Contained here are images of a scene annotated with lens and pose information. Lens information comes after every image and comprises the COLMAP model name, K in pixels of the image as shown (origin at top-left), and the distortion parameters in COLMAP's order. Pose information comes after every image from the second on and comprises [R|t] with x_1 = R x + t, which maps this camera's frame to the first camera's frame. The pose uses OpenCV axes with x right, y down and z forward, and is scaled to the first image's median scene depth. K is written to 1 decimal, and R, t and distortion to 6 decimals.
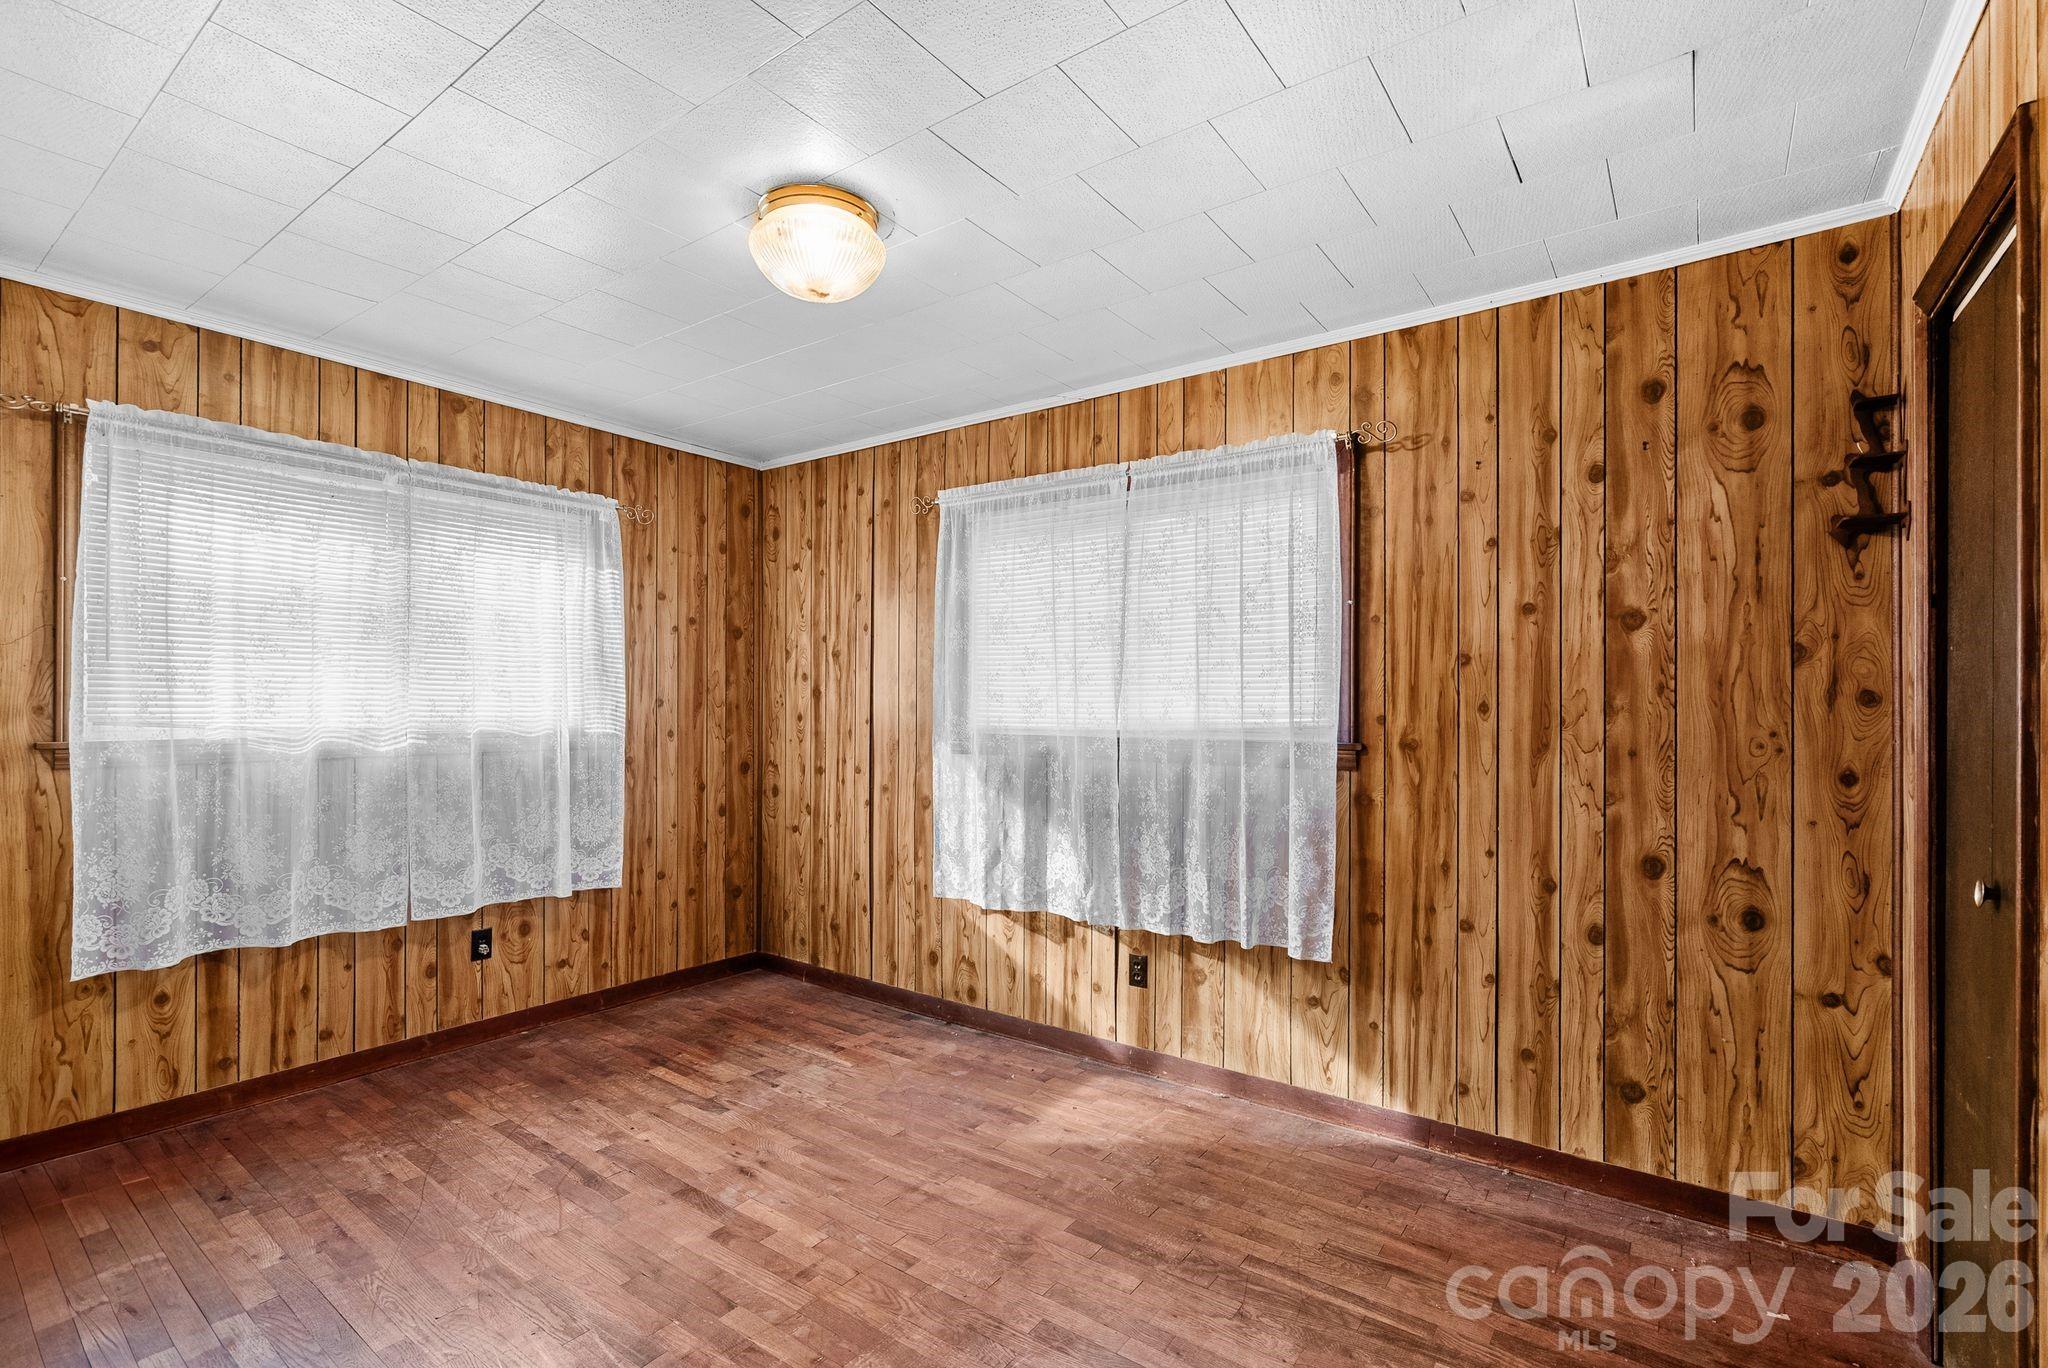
lens RADIAL K [[937.4, 0, 1029.7], [0, 937.4, 694.2], [0, 0, 1]] dist [0.001350, 0.000031]
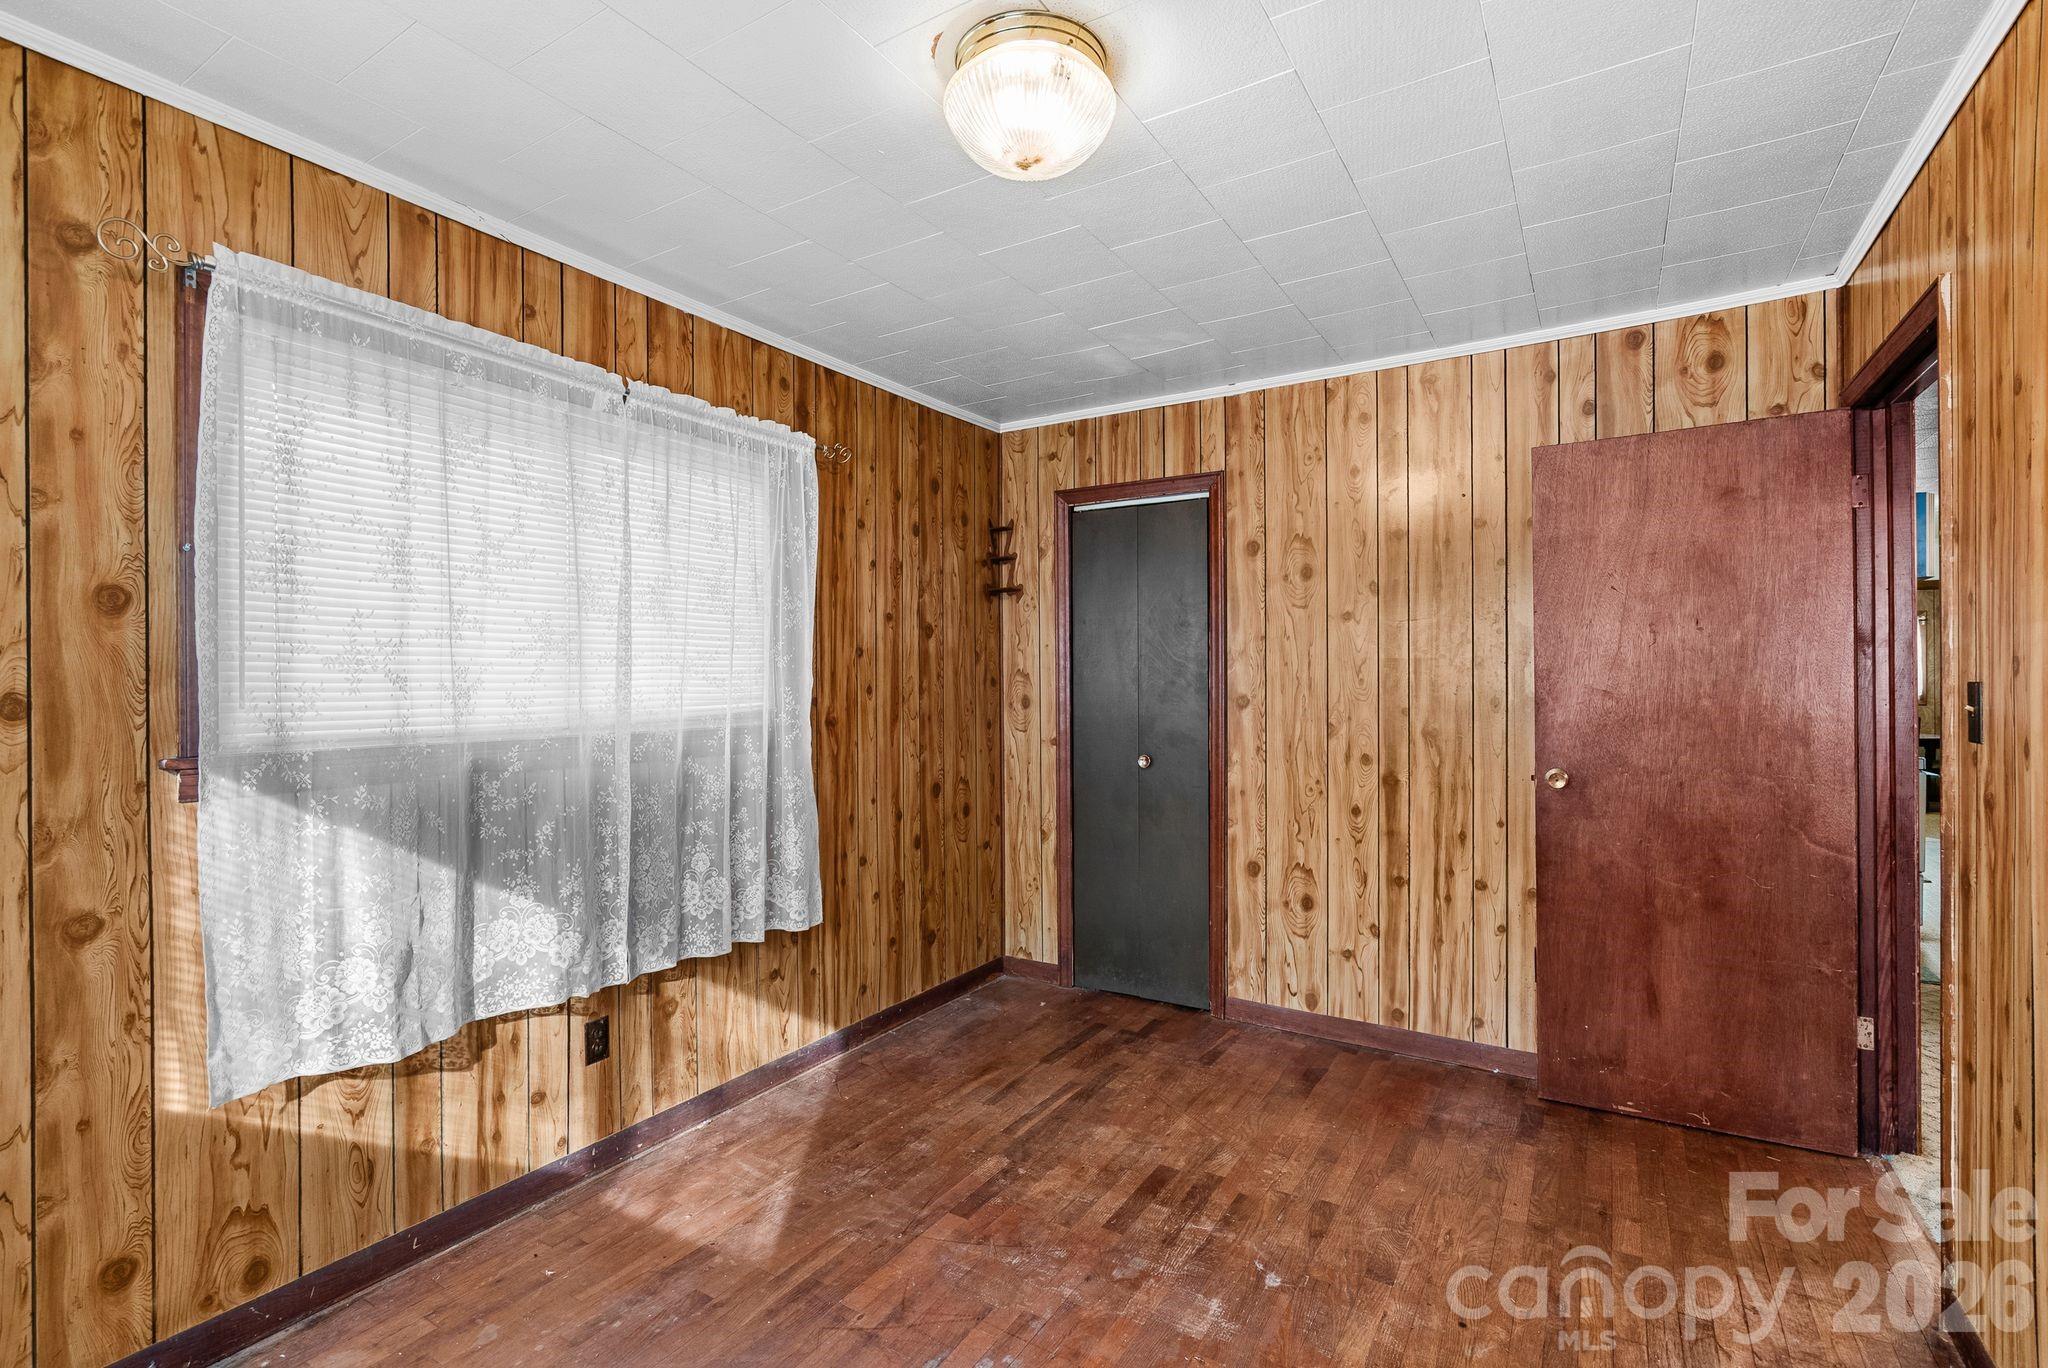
lens RADIAL K [[937.4, 0, 1031.9], [0, 937.4, 683.4], [0, 0, 1]] dist [0.001350, 0.000031]
pose [[-0.071085, -0.000319, 0.997470, -0.749887], [0.000330, 1.000000, 0.000343, 0.004819], [-0.997470, 0.000353, -0.071085, 0.785559]]
